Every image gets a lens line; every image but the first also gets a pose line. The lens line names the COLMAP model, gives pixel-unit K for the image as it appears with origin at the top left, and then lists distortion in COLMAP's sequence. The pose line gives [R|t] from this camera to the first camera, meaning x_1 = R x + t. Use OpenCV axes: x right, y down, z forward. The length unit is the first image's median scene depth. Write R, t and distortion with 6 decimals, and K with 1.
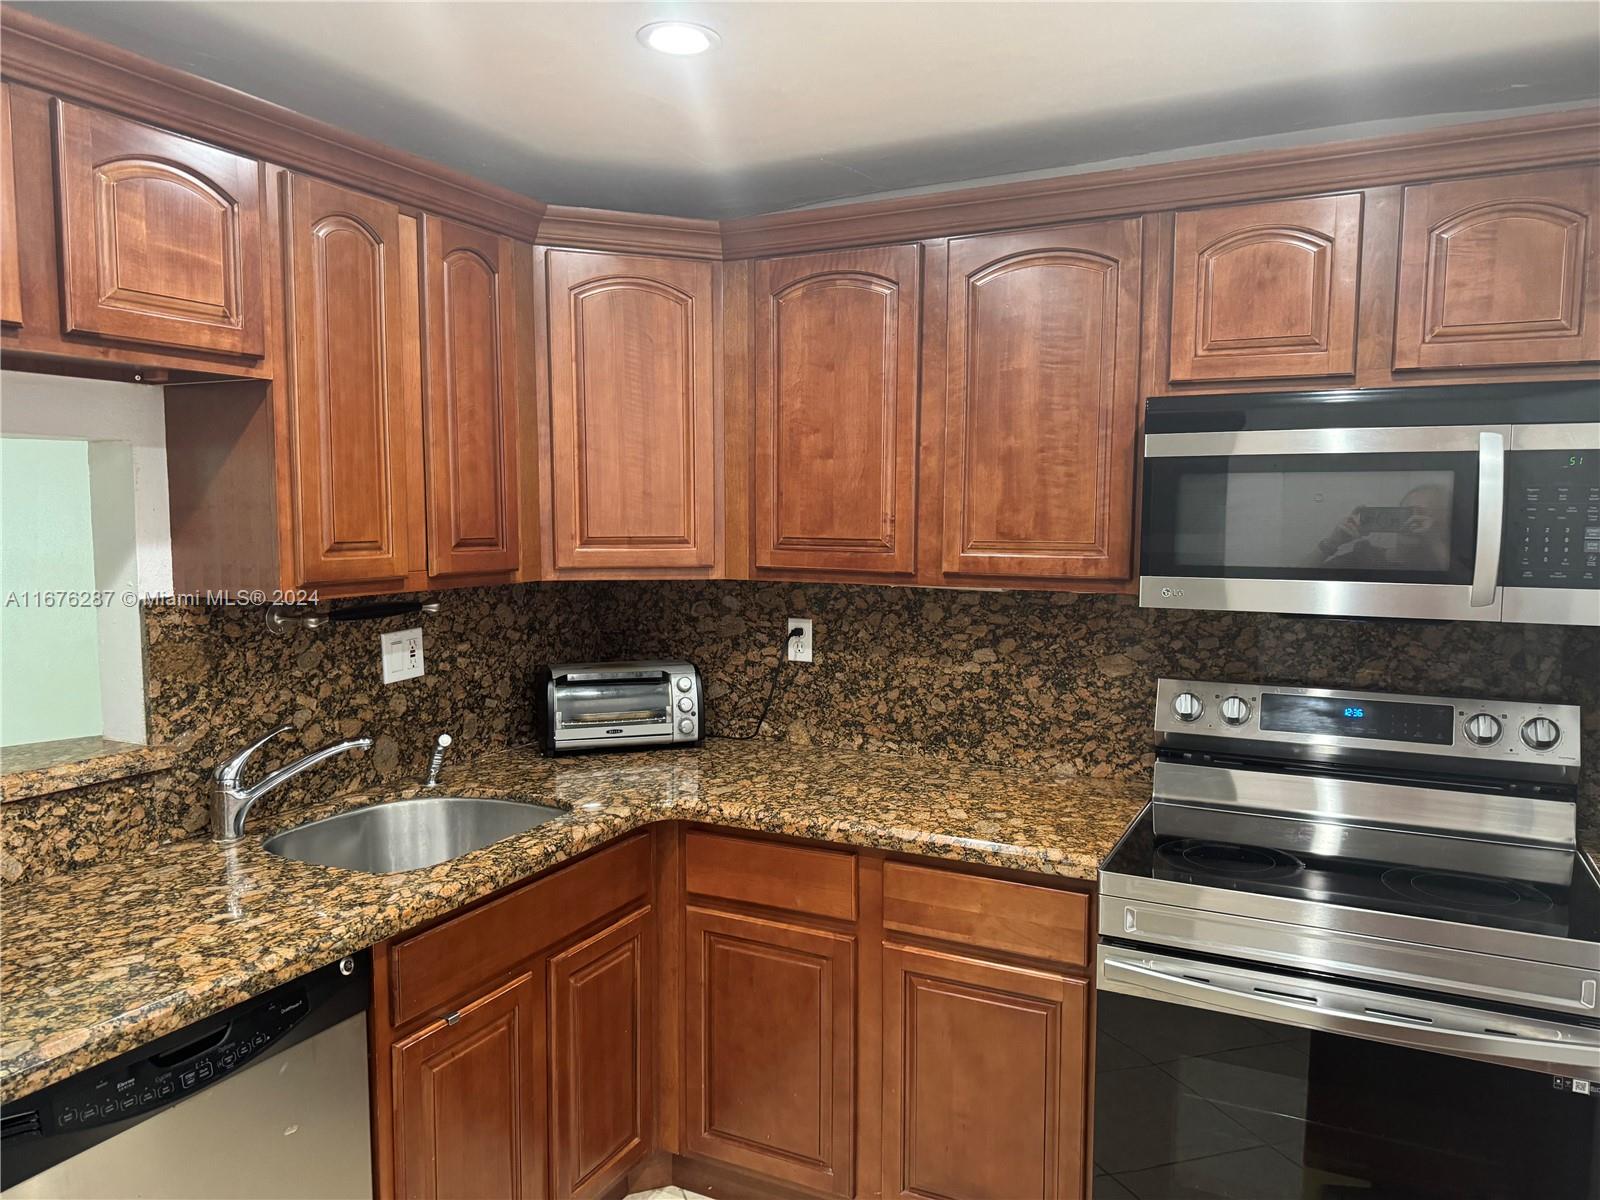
lens RADIAL K [[1121.6, 0, 796.7], [0, 1121.6, 604.4], [0, 0, 1]] dist [-0.032284, 0.002362]
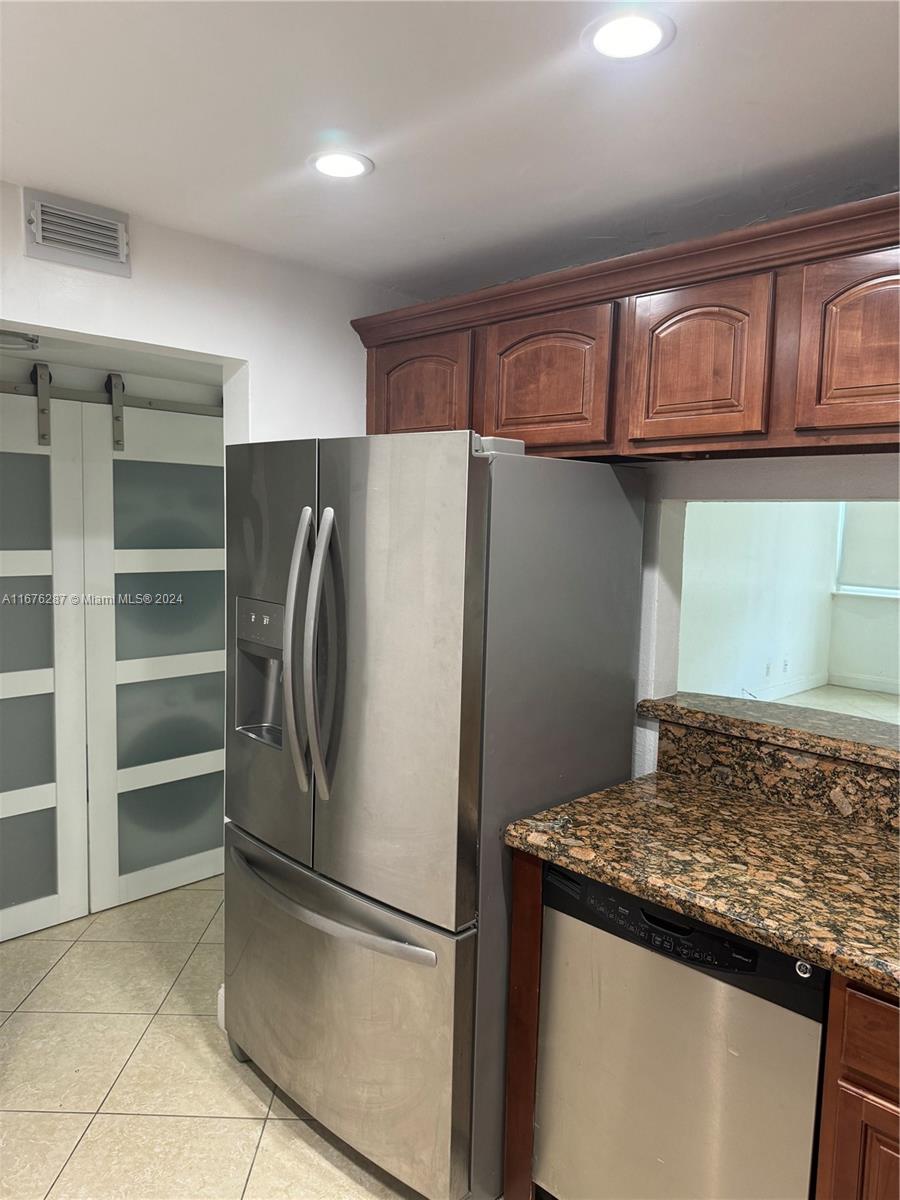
lens RADIAL K [[841.2, 0, 449.5], [0, 841.2, 594.3], [0, 0, 1]] dist [-0.032284, 0.002362]
pose [[-0.331572, 0.073263, -0.940581, 0.485682], [-0.104976, 0.987924, 0.113957, -0.107860], [0.937571, 0.136523, -0.319877, 0.908316]]
